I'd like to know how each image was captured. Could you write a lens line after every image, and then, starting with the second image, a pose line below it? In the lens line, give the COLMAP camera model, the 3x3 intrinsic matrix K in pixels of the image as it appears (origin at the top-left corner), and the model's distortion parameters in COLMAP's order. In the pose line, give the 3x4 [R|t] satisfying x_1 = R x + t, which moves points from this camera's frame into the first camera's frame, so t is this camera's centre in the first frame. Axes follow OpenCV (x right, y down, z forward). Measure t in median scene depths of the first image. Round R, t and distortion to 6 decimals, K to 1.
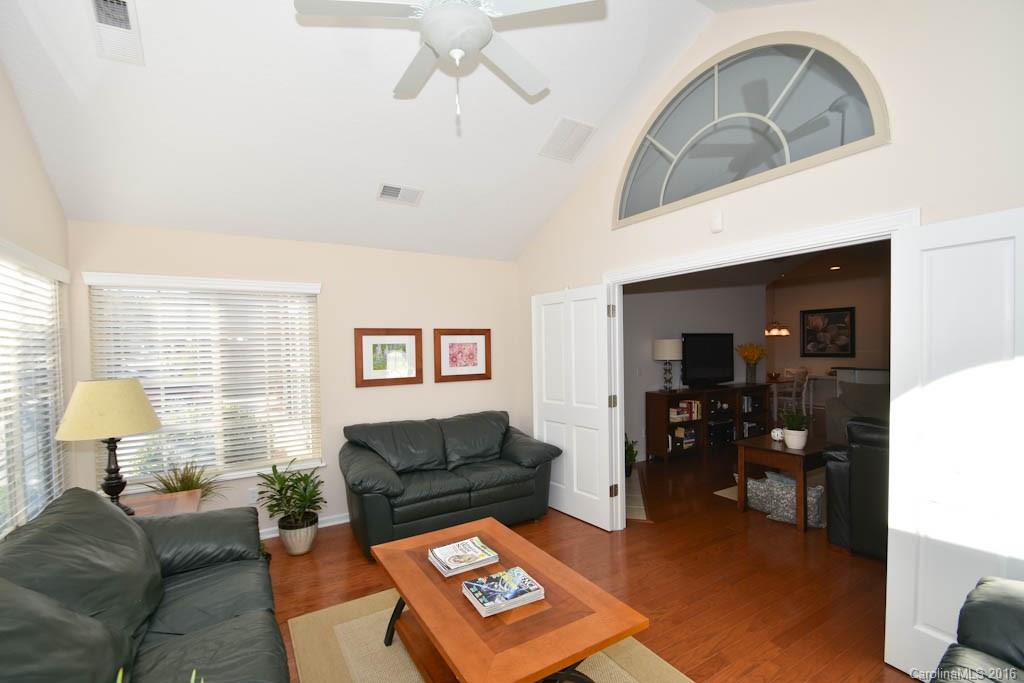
lens RADIAL K [[457.0, 0, 507.6], [0, 457.0, 351.2], [0, 0, 1]] dist [0.000607, -0.001091]
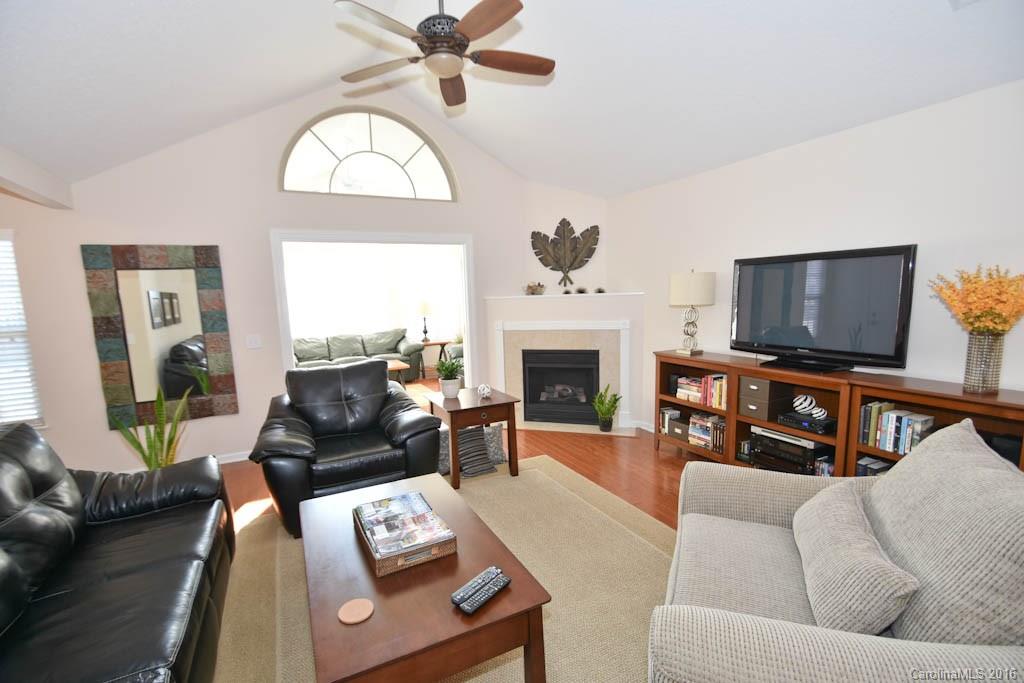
lens RADIAL K [[457.0, 0, 513.8], [0, 457.0, 351.5], [0, 0, 1]] dist [0.000607, -0.001091]
pose [[-0.070548, 0.148176, -0.986441, 0.905534], [0.020909, 0.988908, 0.147051, -0.015120], [0.997289, -0.010252, -0.072863, 0.700535]]
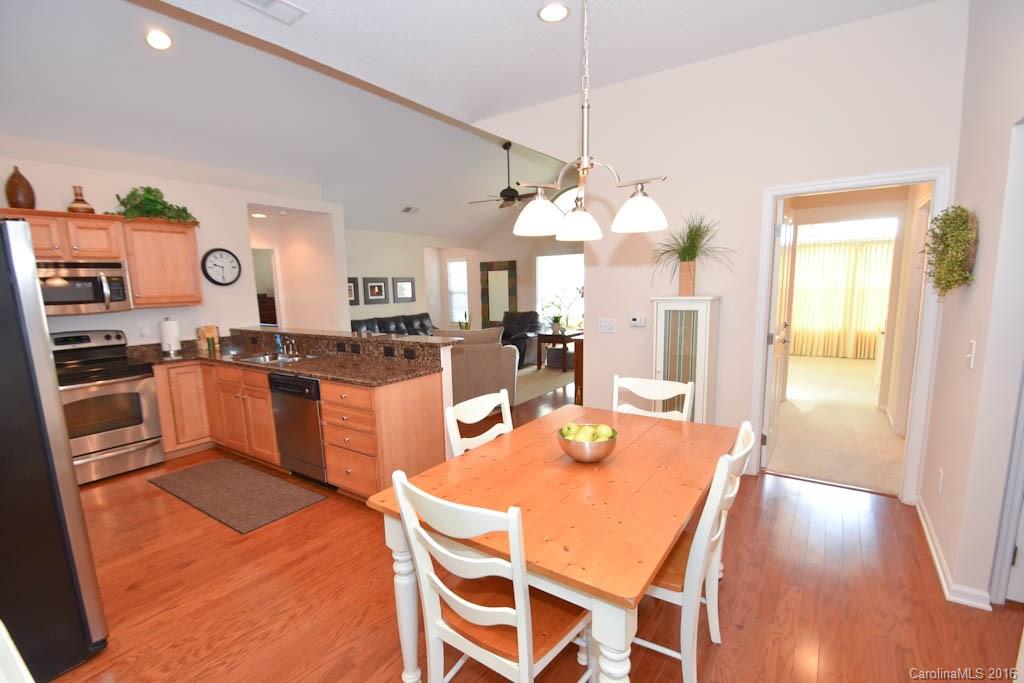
lens RADIAL K [[479.9, 0, 511.8], [0, 479.9, 365.9], [0, 0, 1]] dist [0.004607, 0.000359]
pose [[-0.901322, 0.107404, -0.419622, 1.008756], [0.028349, 0.981321, 0.190280, -0.033963], [0.432220, 0.159607, -0.887531, 1.681982]]
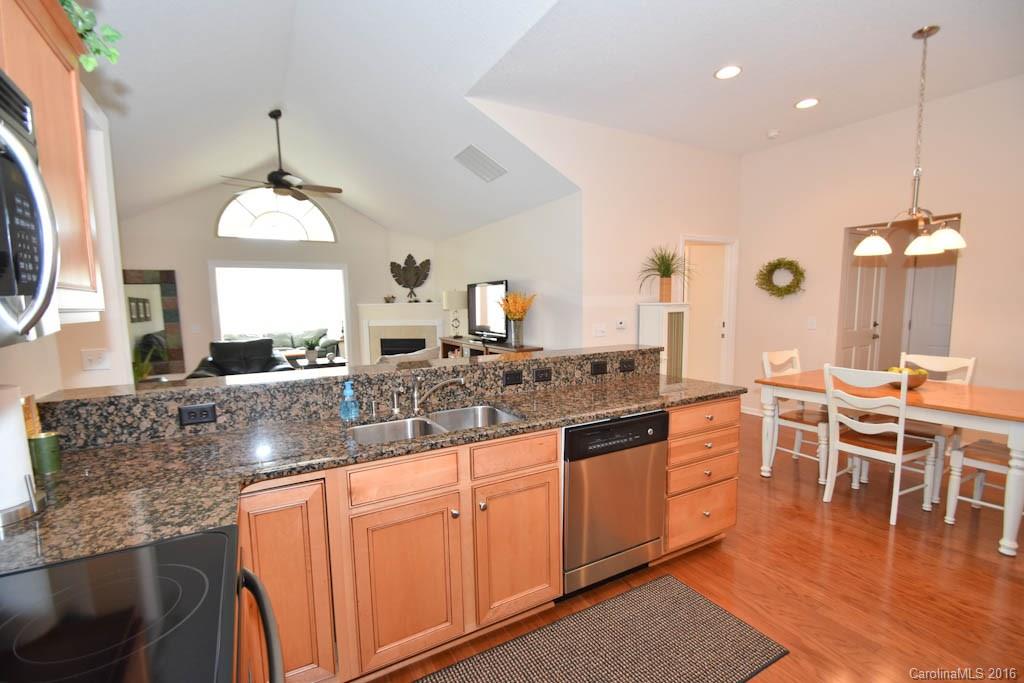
lens RADIAL K [[457.0, 0, 517.8], [0, 457.0, 356.1], [0, 0, 1]] dist [0.000607, -0.001091]
pose [[-0.027237, 0.131054, -0.991001, 1.314270], [0.005860, 0.991373, 0.130942, -0.012816], [0.999612, -0.002241, -0.027770, 1.048048]]
